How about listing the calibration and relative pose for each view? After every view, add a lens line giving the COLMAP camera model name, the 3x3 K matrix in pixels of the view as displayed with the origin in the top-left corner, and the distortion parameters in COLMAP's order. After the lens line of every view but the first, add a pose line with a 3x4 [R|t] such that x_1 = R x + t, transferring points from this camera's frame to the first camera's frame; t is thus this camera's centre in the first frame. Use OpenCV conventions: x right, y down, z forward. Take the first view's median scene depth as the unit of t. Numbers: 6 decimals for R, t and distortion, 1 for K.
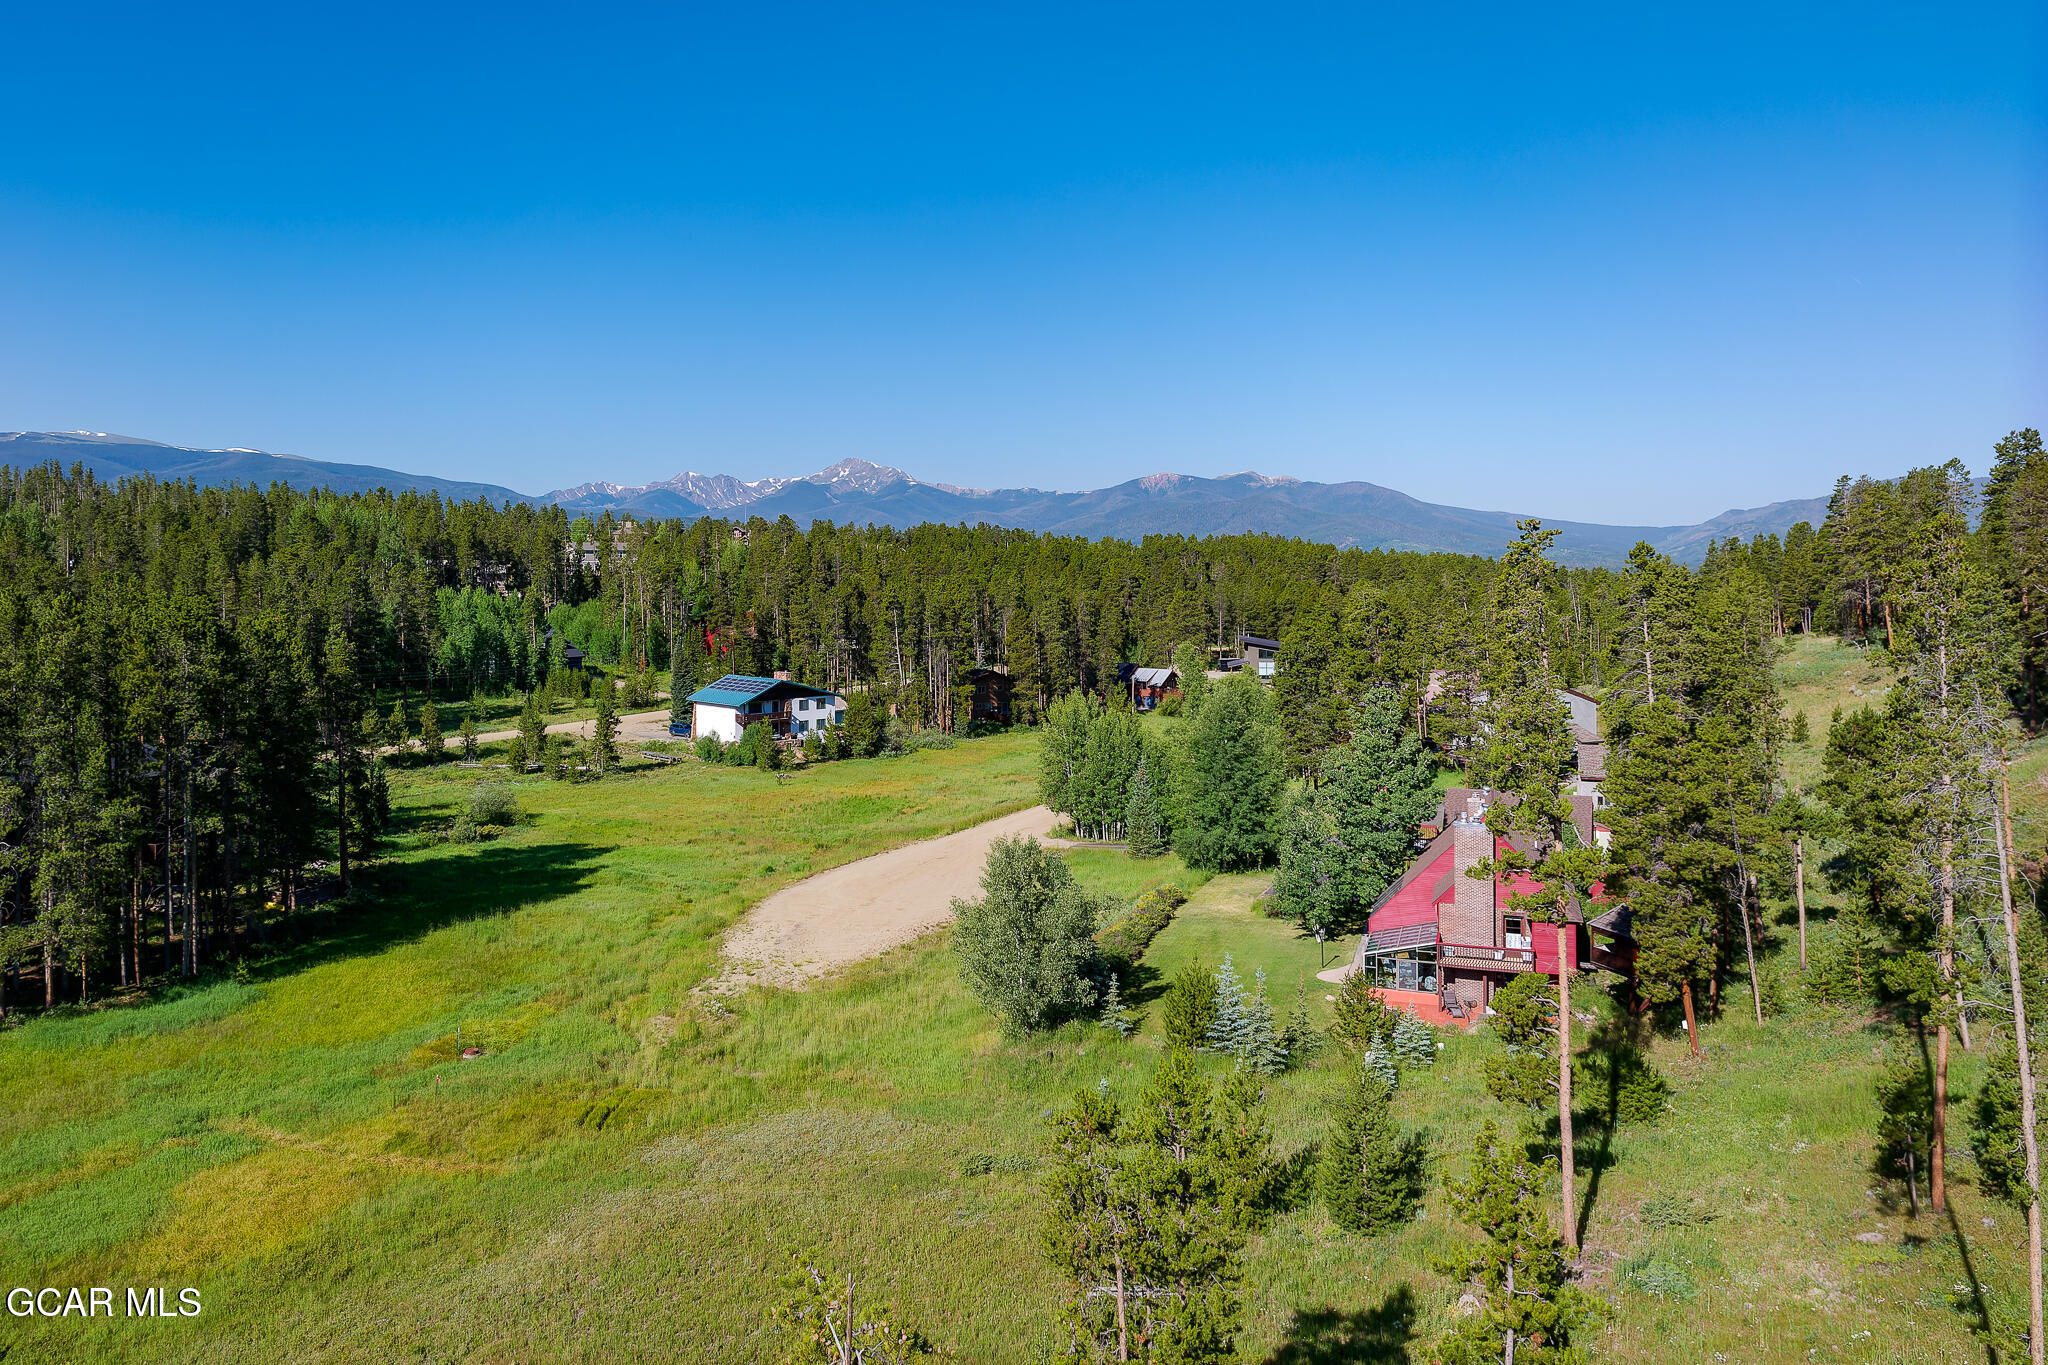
lens RADIAL K [[1424.6, 0, 975.4], [0, 1424.6, 581.0], [0, 0, 1]] dist [0.009510, 0.005413]
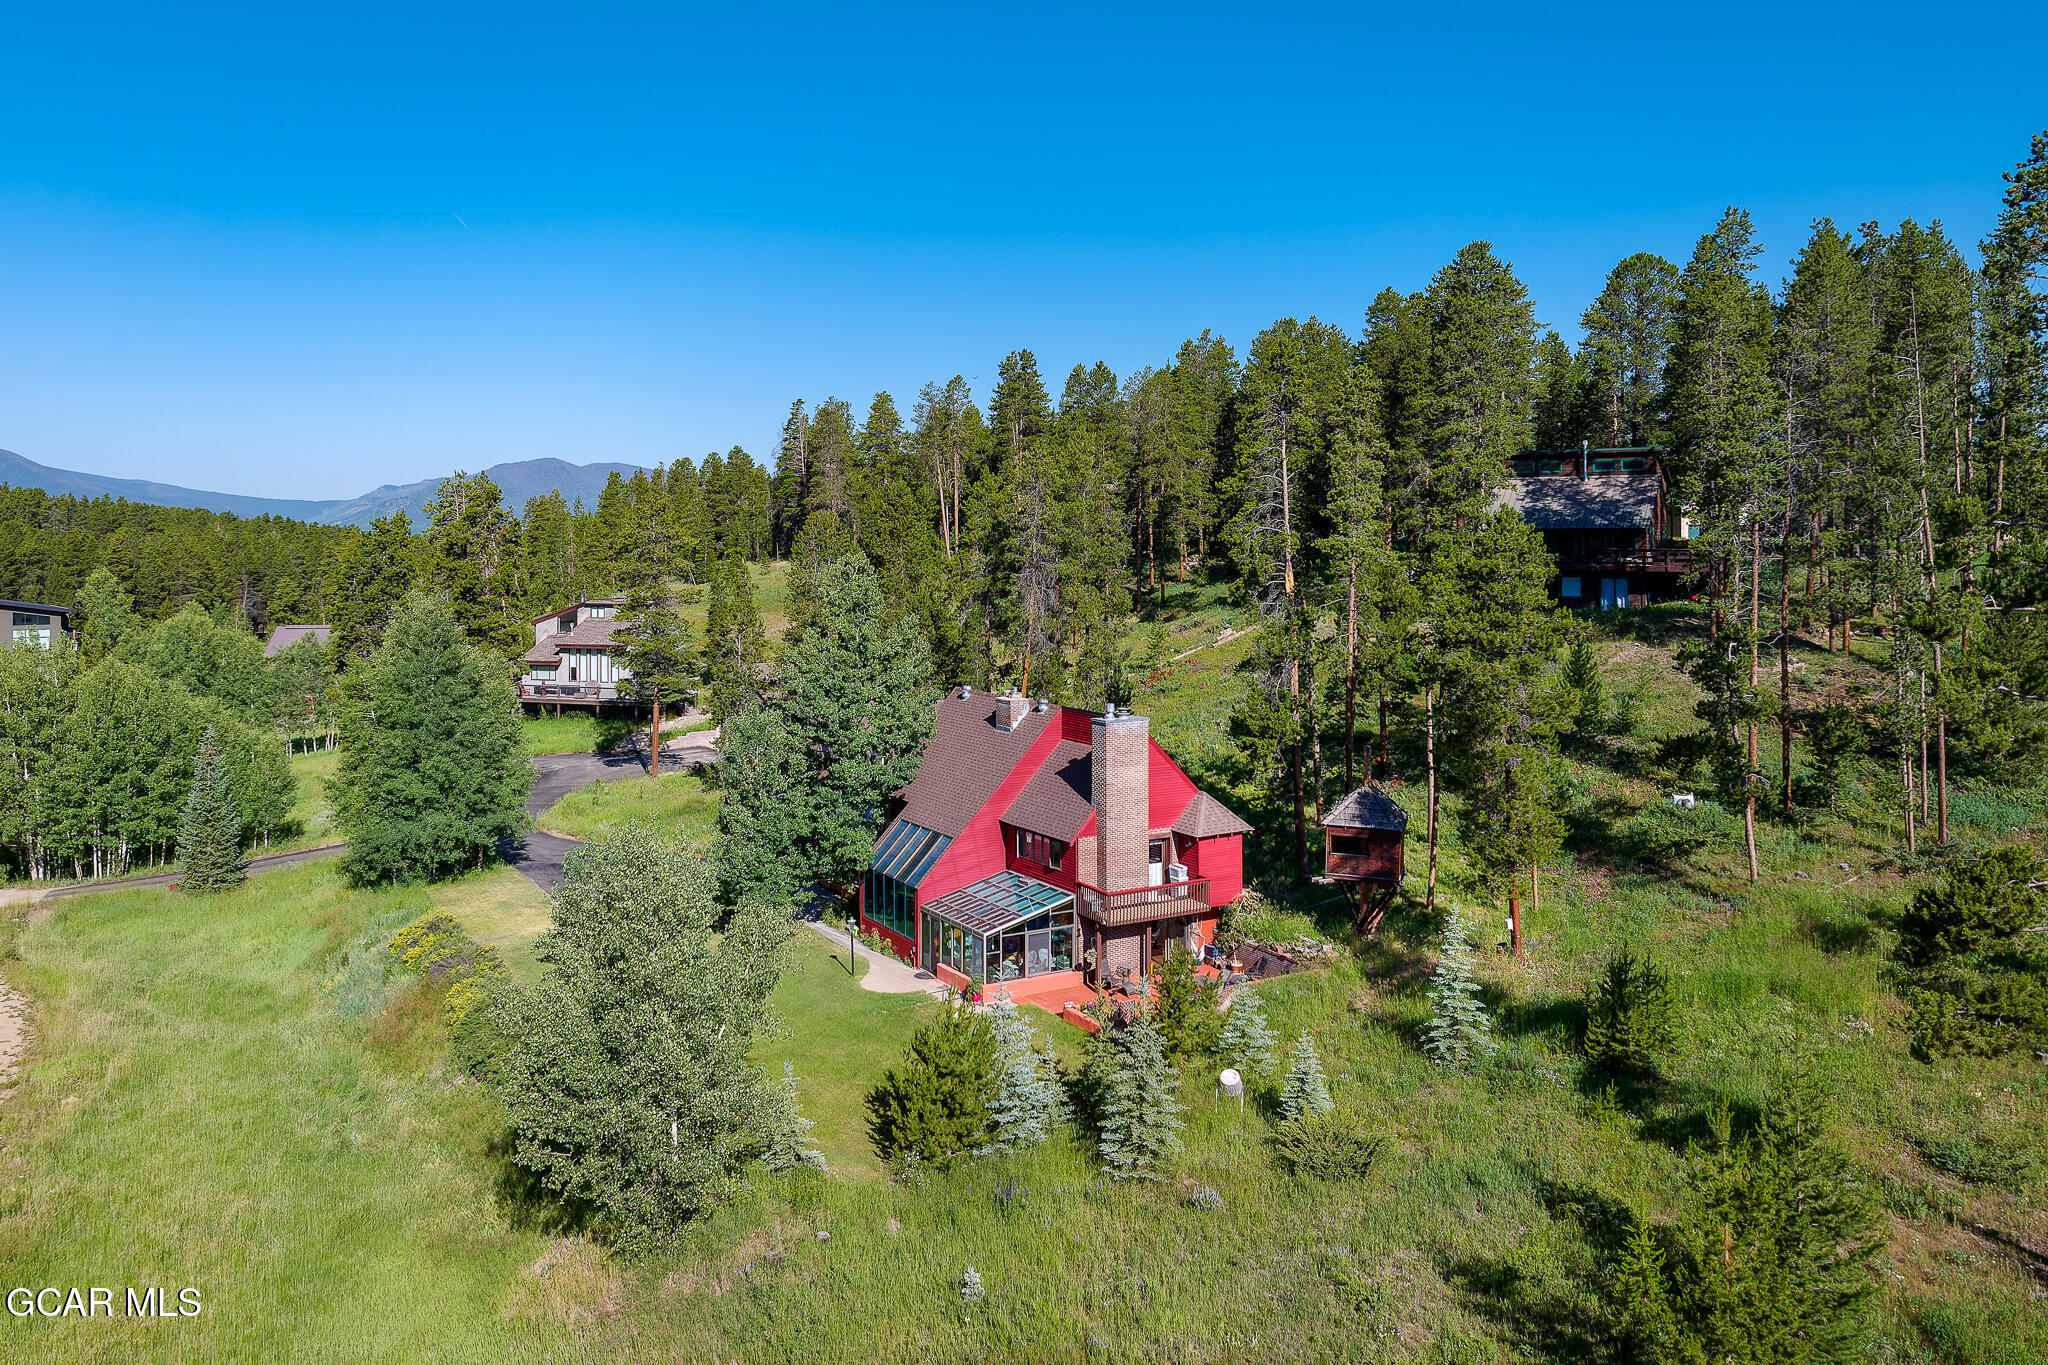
lens RADIAL K [[1485.4, 0, 947.6], [0, 1485.4, 512.1], [0, 0, 1]] dist [0.003018, -0.000087]
pose [[0.655521, 0.016985, 0.754986, -0.227542], [0.006498, 0.999583, -0.028130, 0.072356], [-0.755149, 0.023346, 0.655138, 0.478396]]
